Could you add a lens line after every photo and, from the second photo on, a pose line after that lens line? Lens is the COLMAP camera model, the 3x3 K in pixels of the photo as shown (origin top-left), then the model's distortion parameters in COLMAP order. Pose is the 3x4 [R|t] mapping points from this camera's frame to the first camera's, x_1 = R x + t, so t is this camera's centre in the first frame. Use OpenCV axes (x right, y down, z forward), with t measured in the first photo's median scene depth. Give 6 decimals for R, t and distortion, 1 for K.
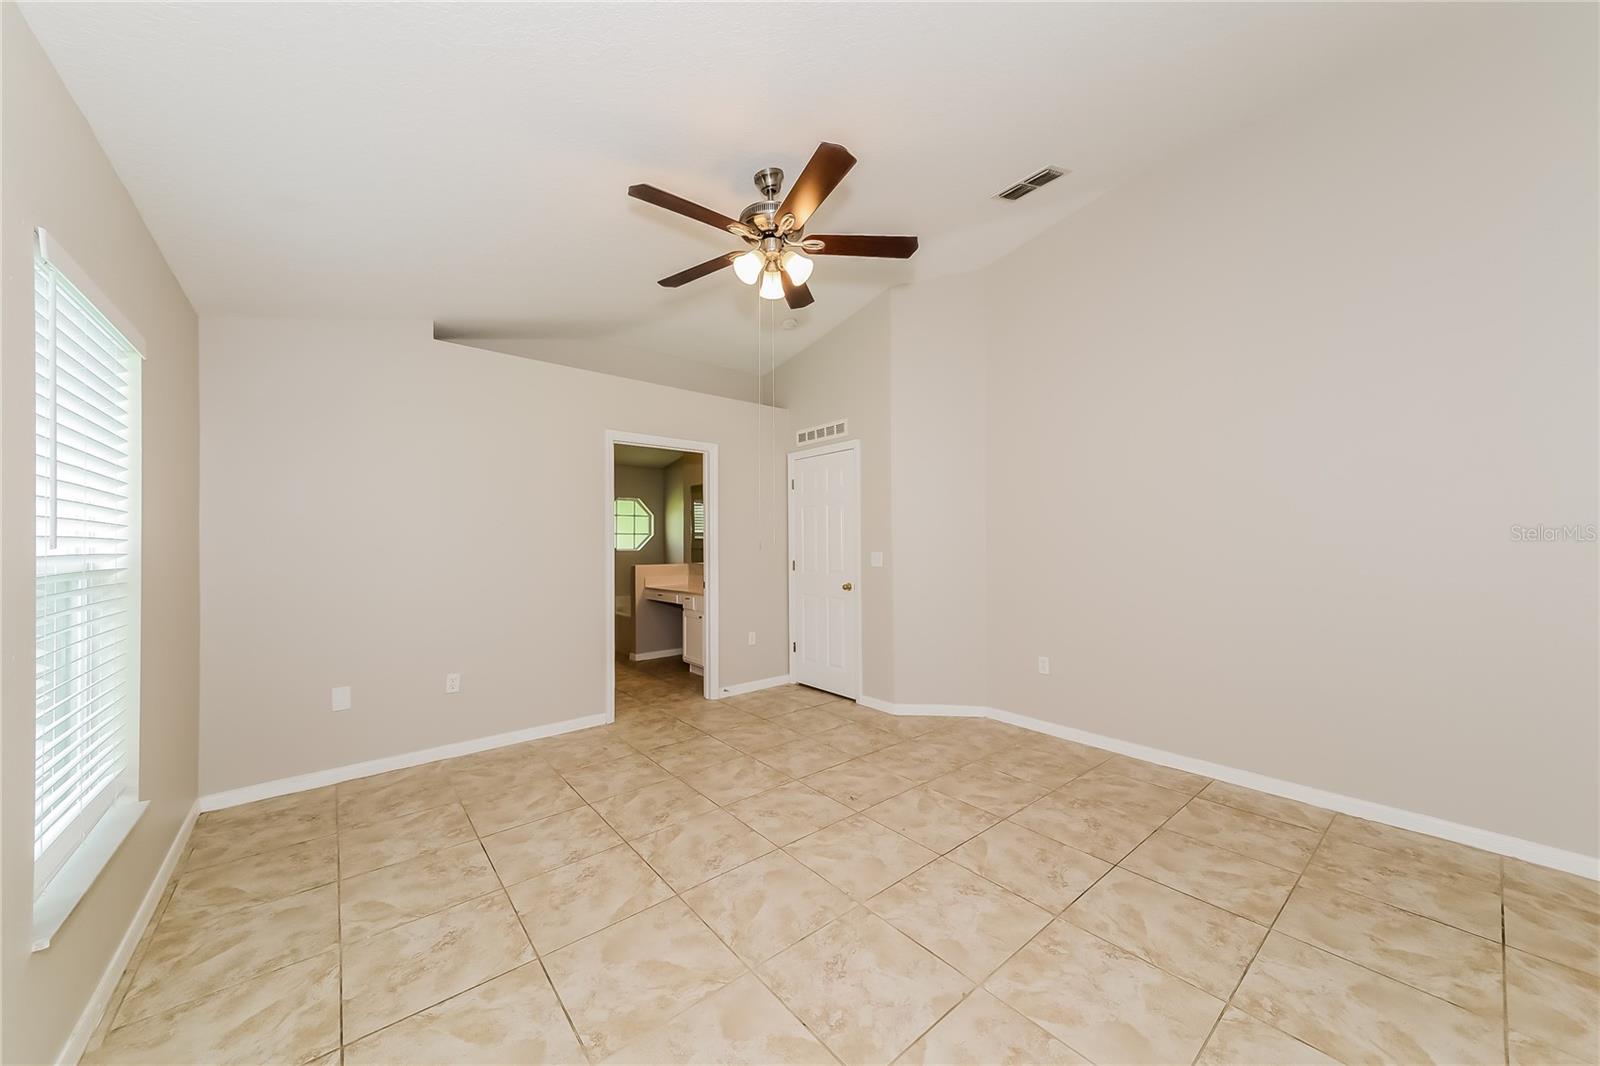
lens RADIAL K [[572.2, 0, 800.7], [0, 572.2, 539.5], [0, 0, 1]] dist [0.046072, -0.001254]
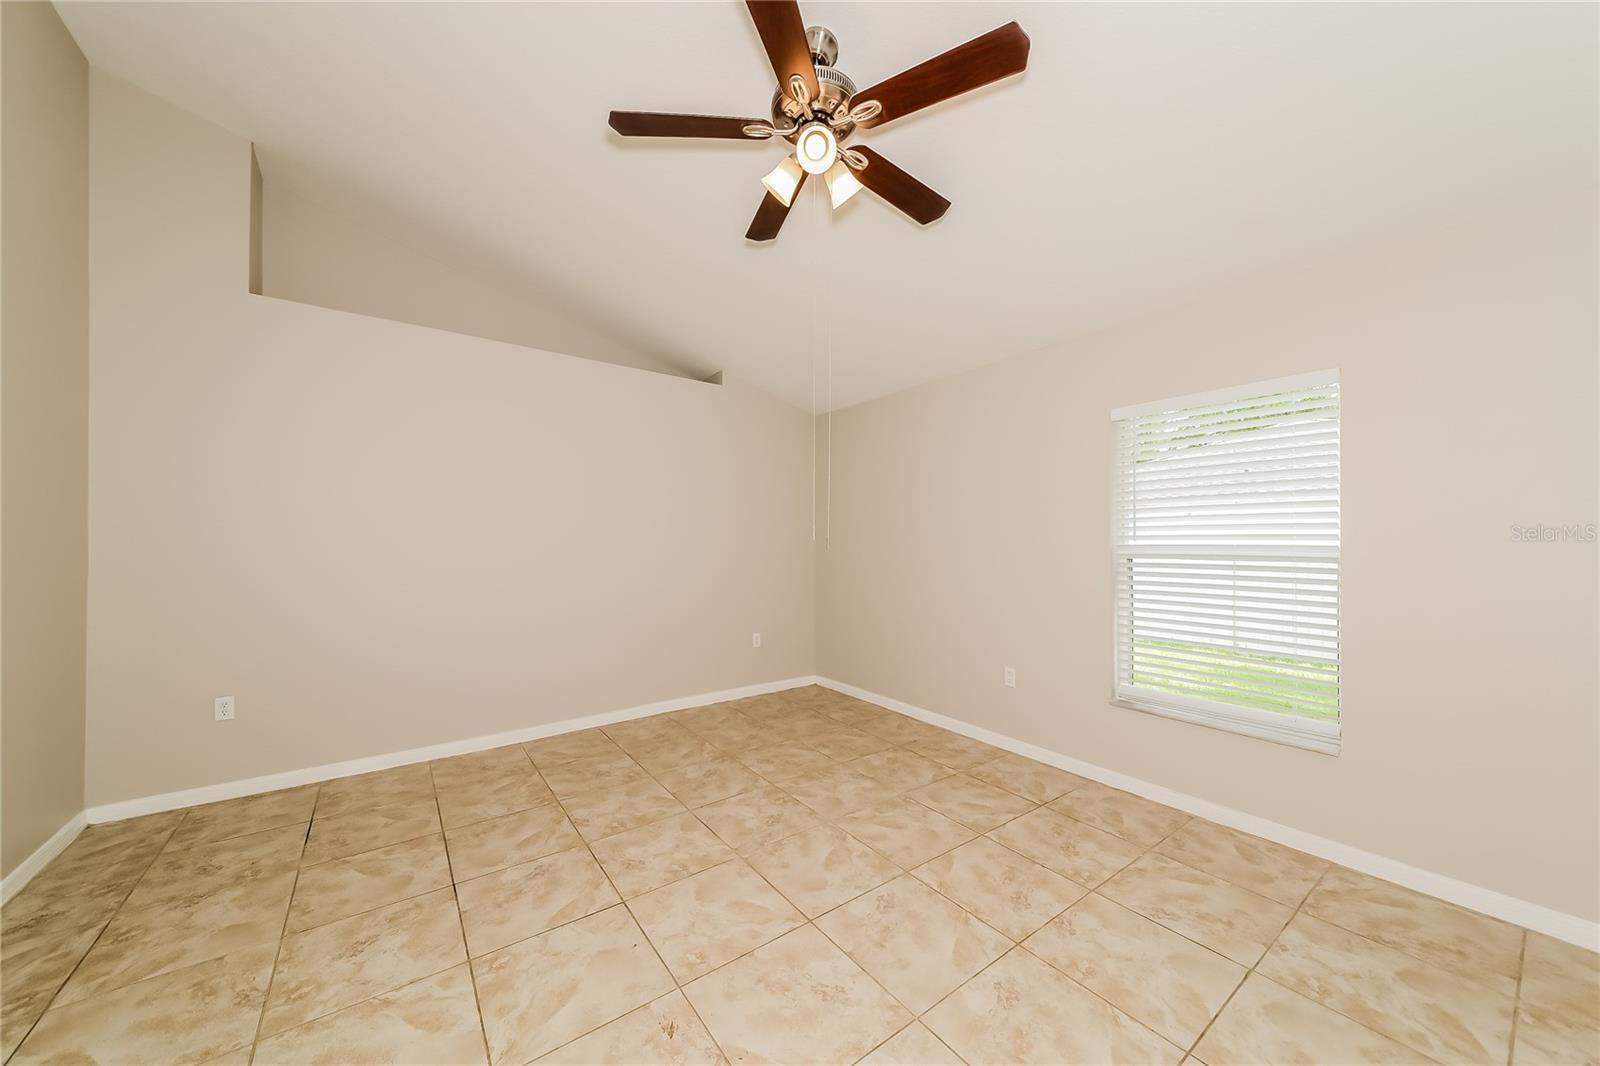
lens RADIAL K [[572.2, 0, 800.4], [0, 572.2, 537.3], [0, 0, 1]] dist [0.046072, -0.001254]
pose [[-0.998410, 0.007294, 0.055904, -0.080939], [0.006406, 0.999851, -0.016058, 0.018104], [-0.056012, -0.015674, -0.998307, 2.044389]]
